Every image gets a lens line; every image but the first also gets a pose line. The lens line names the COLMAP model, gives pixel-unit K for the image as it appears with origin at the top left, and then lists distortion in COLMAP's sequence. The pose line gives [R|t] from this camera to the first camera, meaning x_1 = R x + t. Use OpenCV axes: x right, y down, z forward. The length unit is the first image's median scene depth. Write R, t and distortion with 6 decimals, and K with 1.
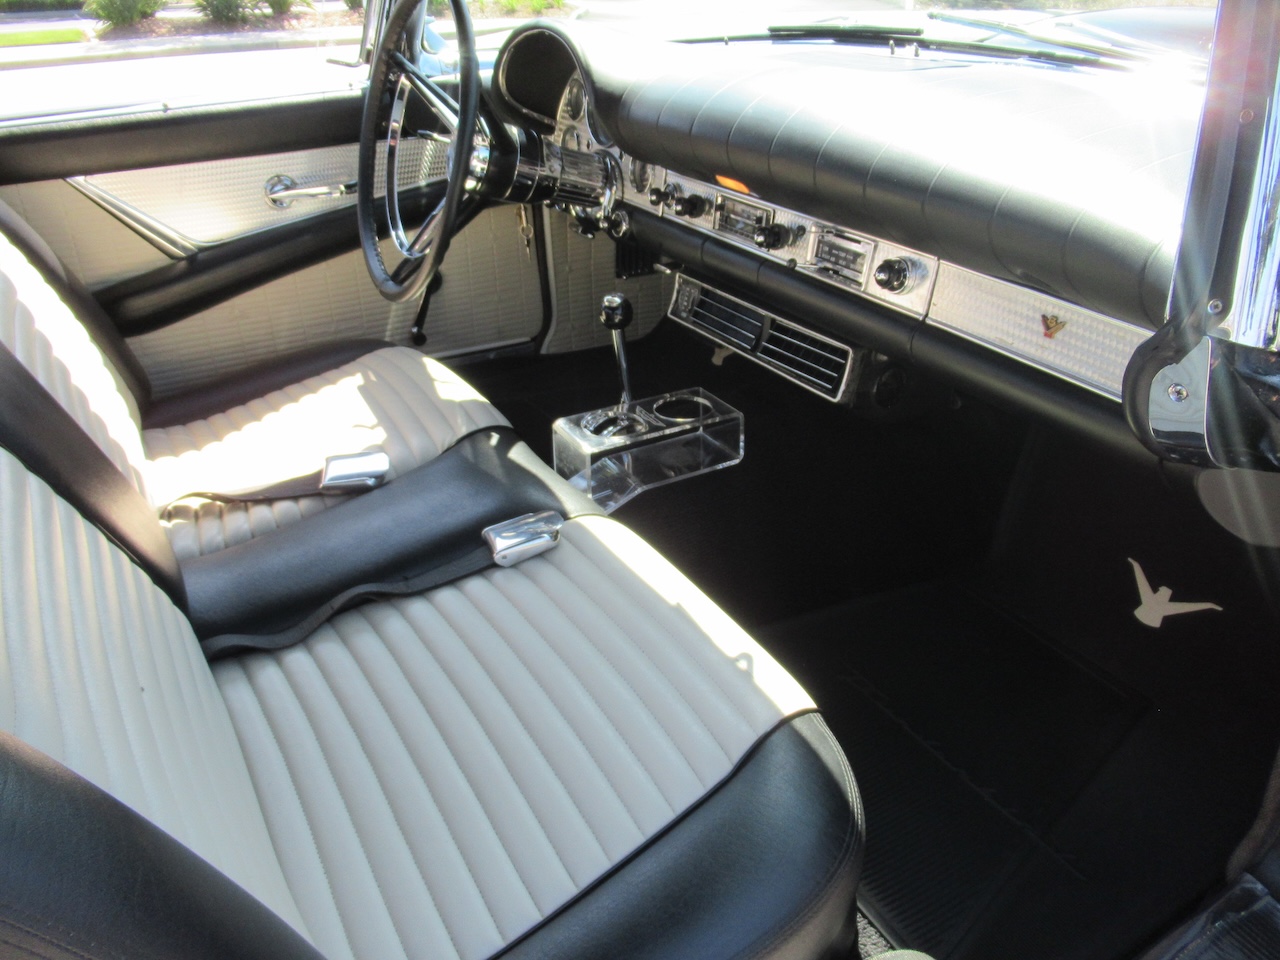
lens RADIAL K [[962.0, 0, 634.4], [0, 962.0, 475.7], [0, 0, 1]] dist [-0.000718, -0.000773]
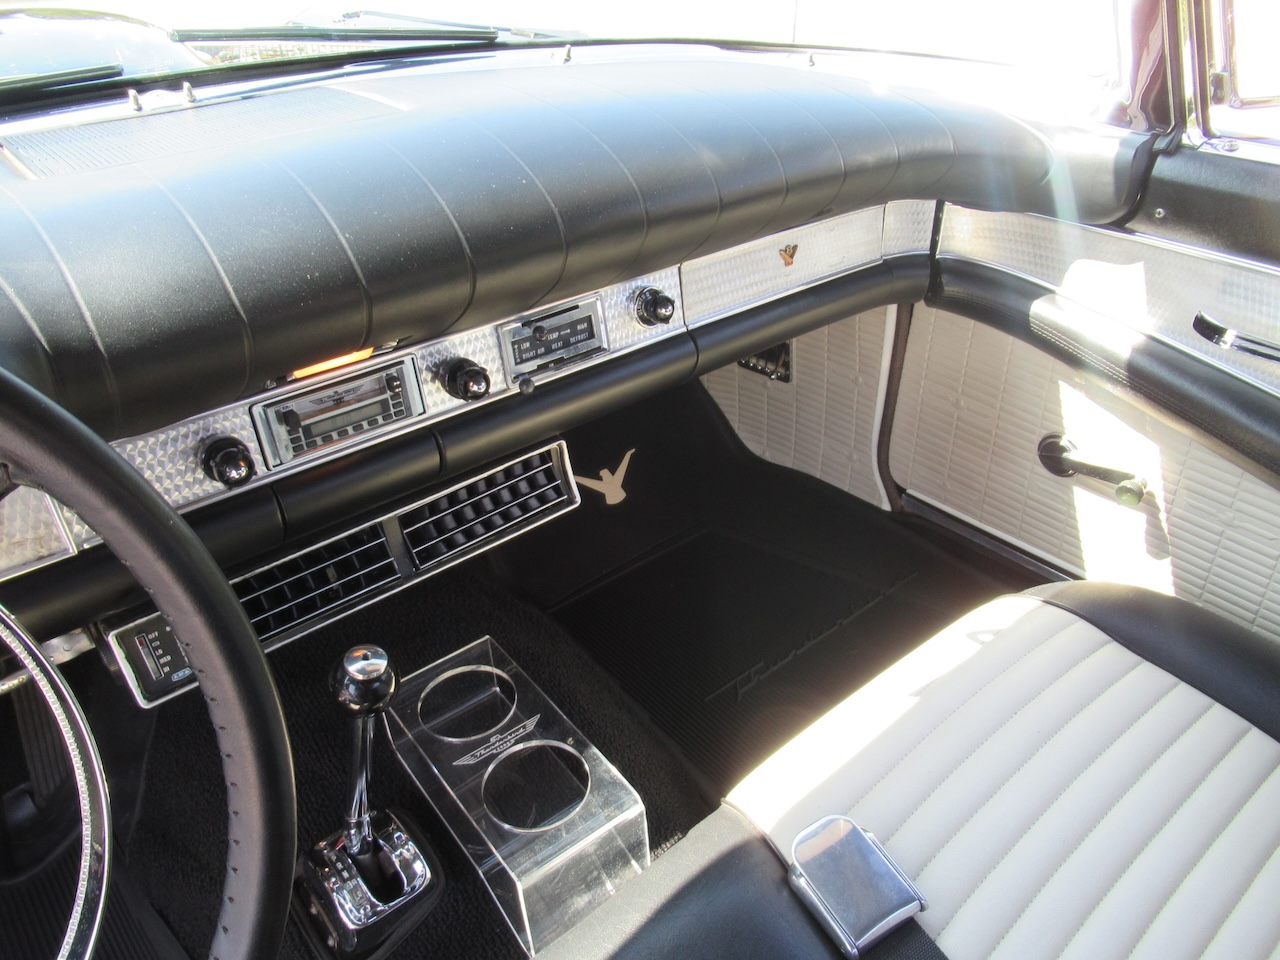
lens RADIAL K [[944.7, 0, 639.6], [0, 944.7, 474.0], [0, 0, 1]] dist [-0.010366, -0.000969]
pose [[-0.161963, -0.513425, 0.842712, -0.465877], [0.501679, 0.692549, 0.518357, -0.500031], [-0.849756, 0.506726, 0.145407, 0.885822]]
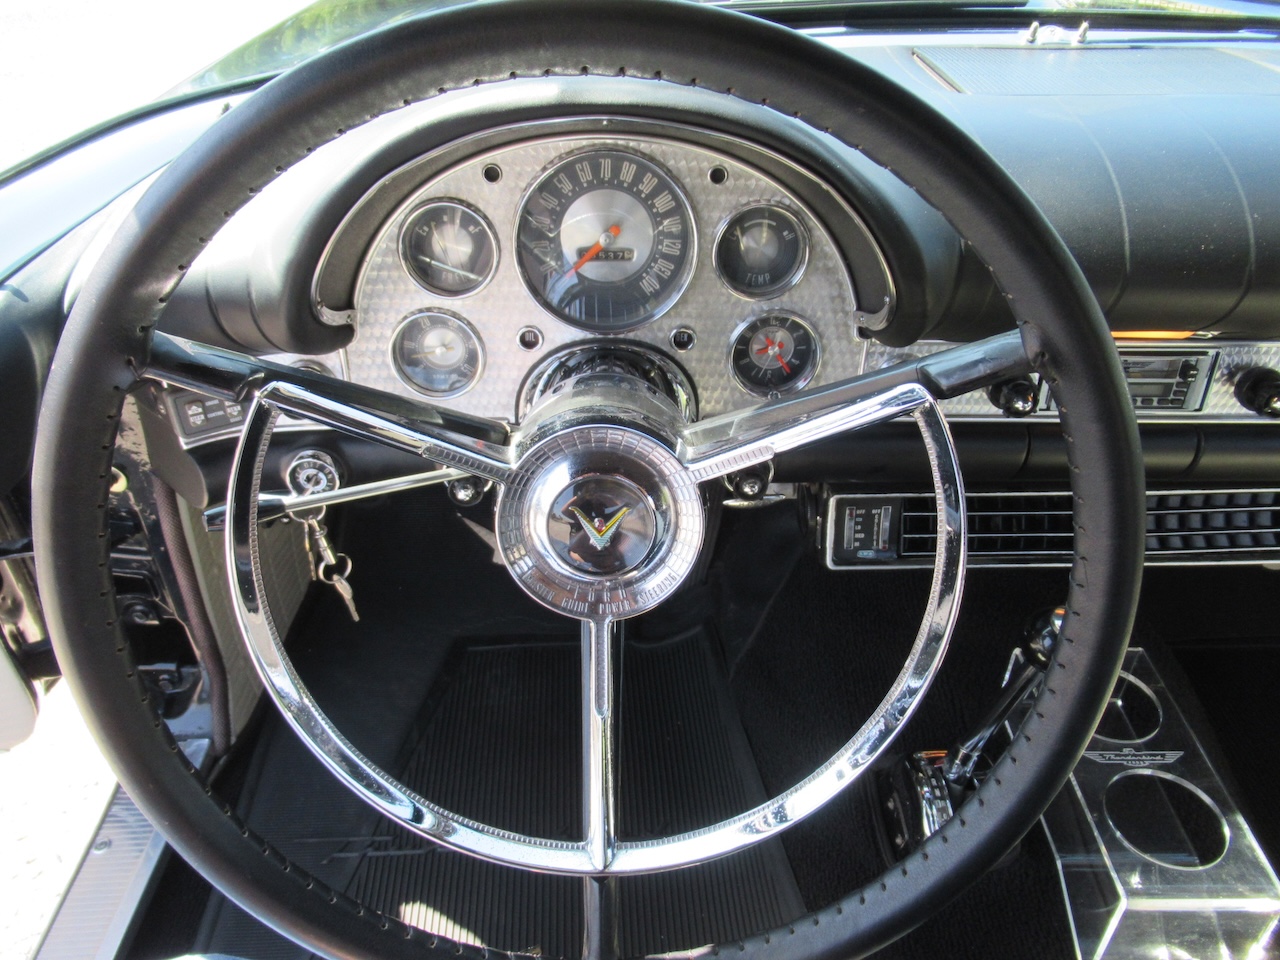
lens RADIAL K [[962.0, 0, 634.4], [0, 962.0, 475.7], [0, 0, 1]] dist [-0.000718, -0.000773]
pose [[0.470556, -0.489009, 0.734471, -0.549171], [0.404316, 0.859351, 0.313119, -0.600514], [-0.784287, 0.149618, 0.602087, 1.040683]]
